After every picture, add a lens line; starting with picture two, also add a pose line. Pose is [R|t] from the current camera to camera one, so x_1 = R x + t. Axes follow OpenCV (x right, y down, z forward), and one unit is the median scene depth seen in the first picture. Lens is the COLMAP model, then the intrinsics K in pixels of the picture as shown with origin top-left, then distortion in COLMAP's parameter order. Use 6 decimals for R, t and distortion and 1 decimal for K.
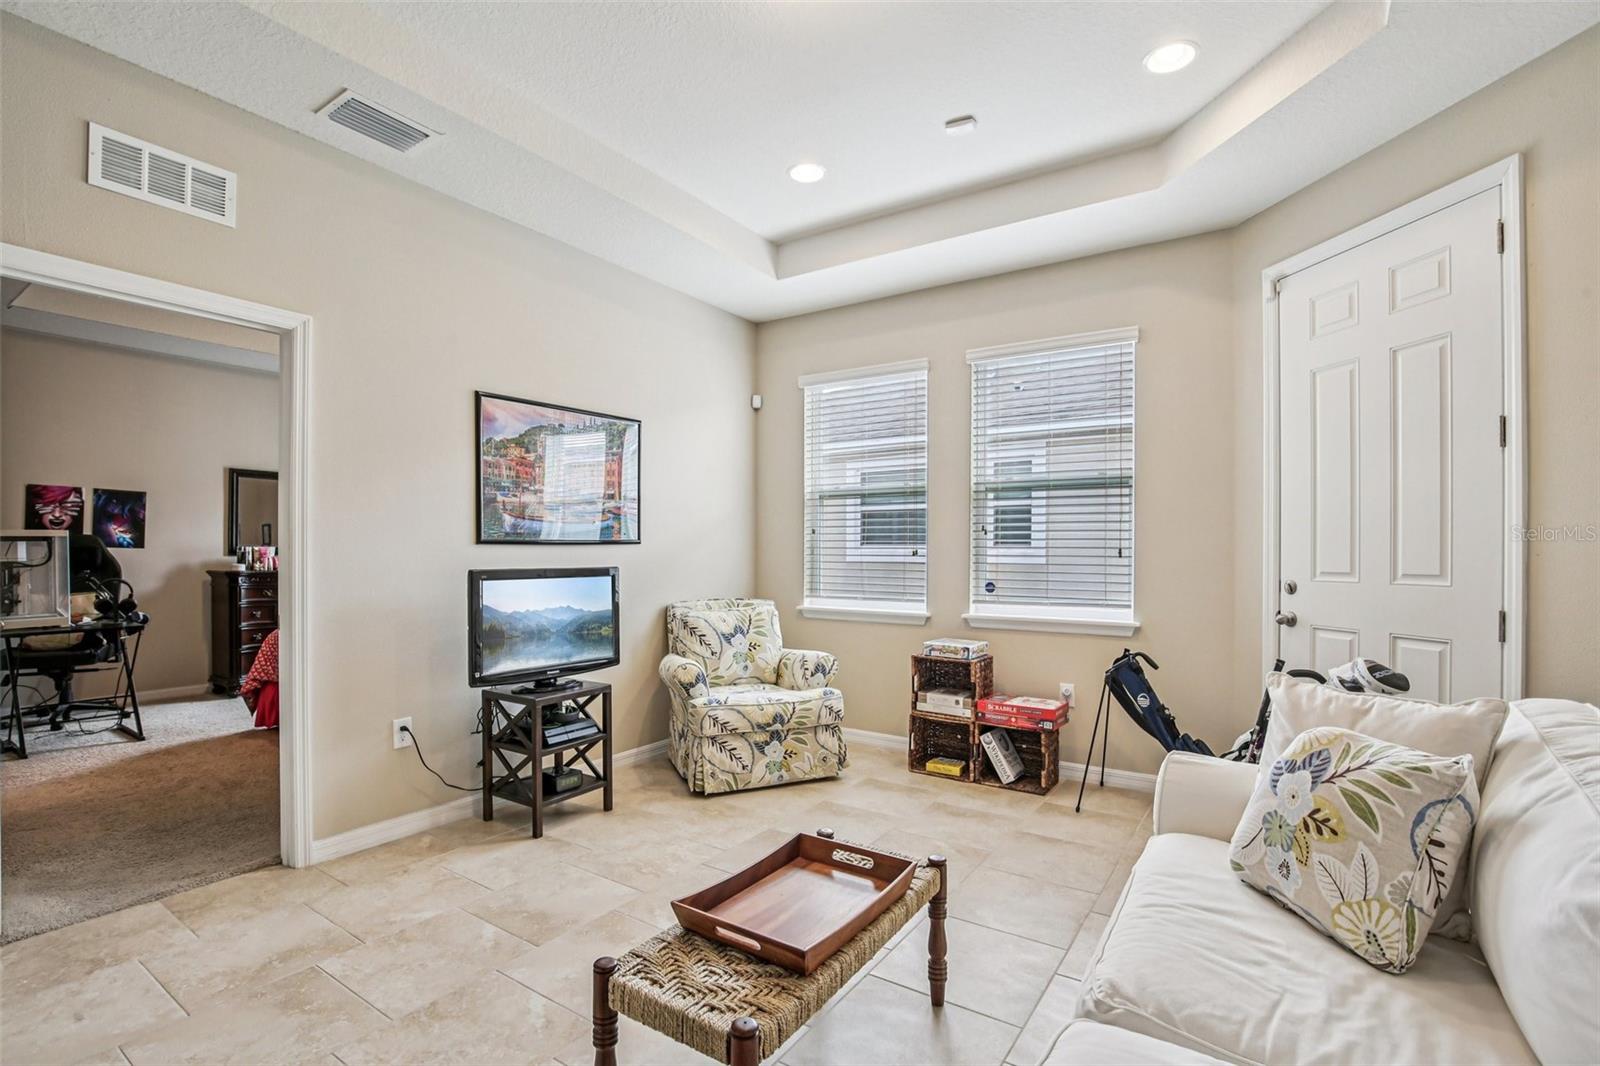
lens RADIAL K [[757.0, 0, 806.4], [0, 757.0, 546.8], [0, 0, 1]] dist [-0.022055, 0.000435]
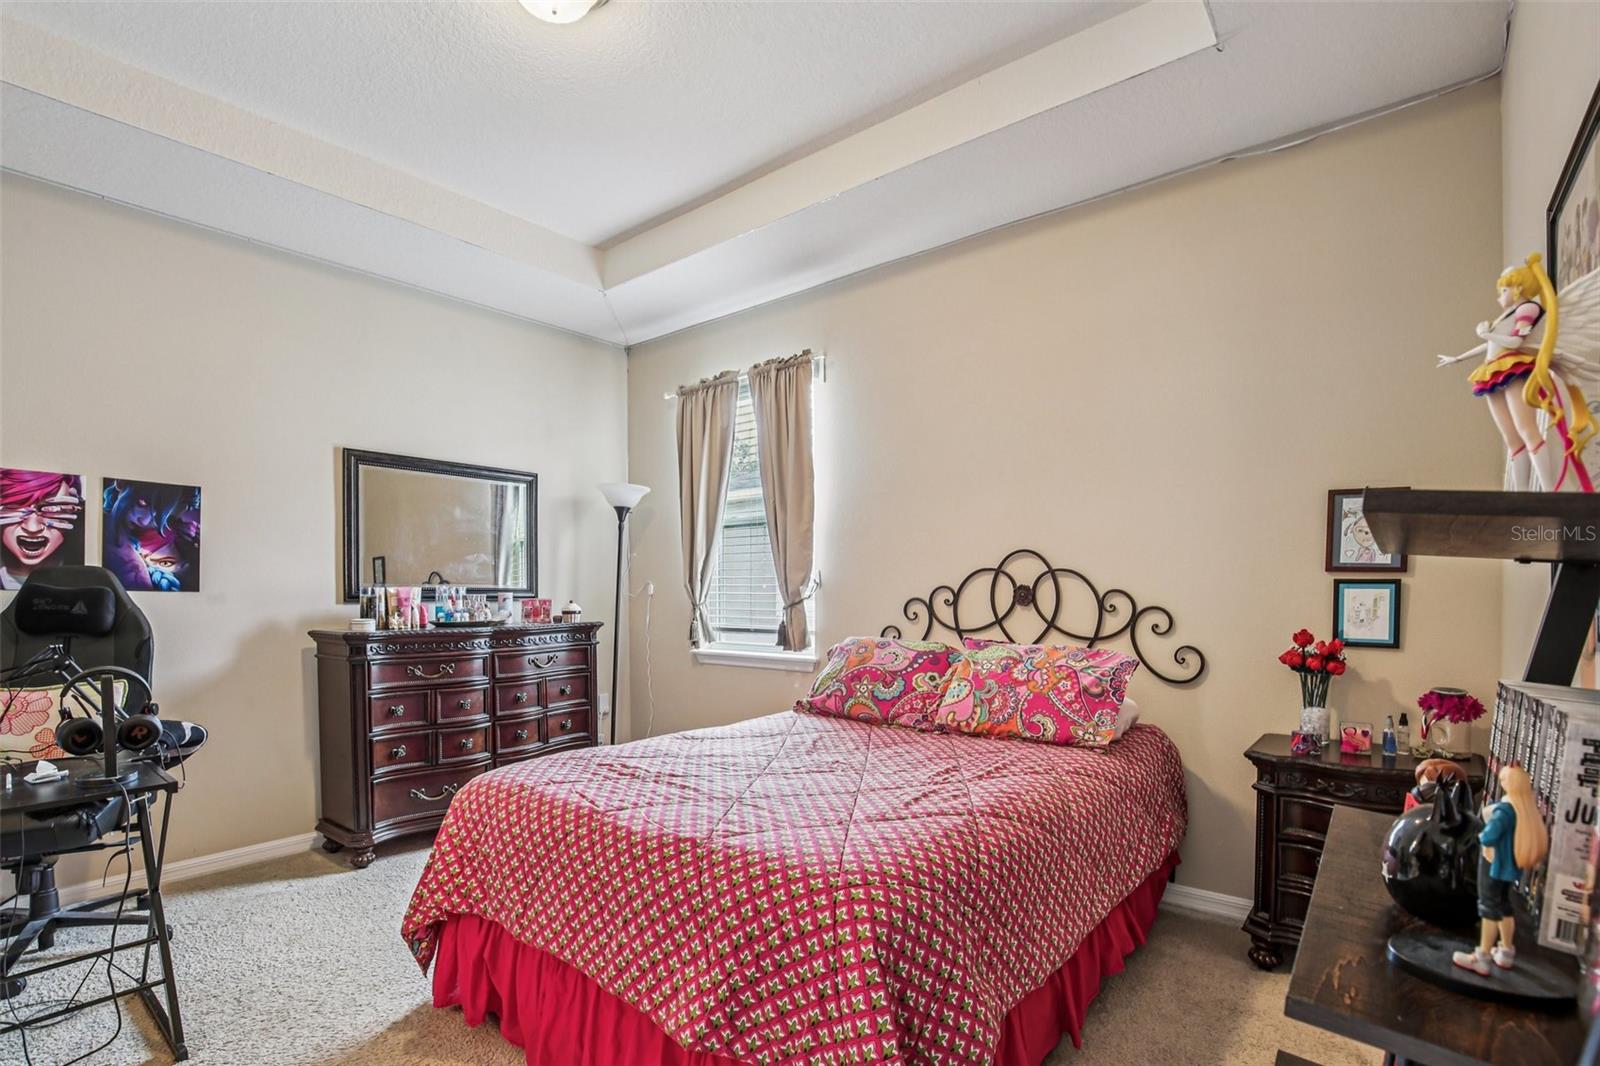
lens RADIAL K [[757.0, 0, 802.5], [0, 757.0, 598.8], [0, 0, 1]] dist [-0.022055, 0.000435]
pose [[0.996684, -0.006404, -0.081112, -0.419454], [0.007822, 0.999822, 0.017182, 0.001169], [0.080987, -0.017760, 0.996557, 0.506931]]
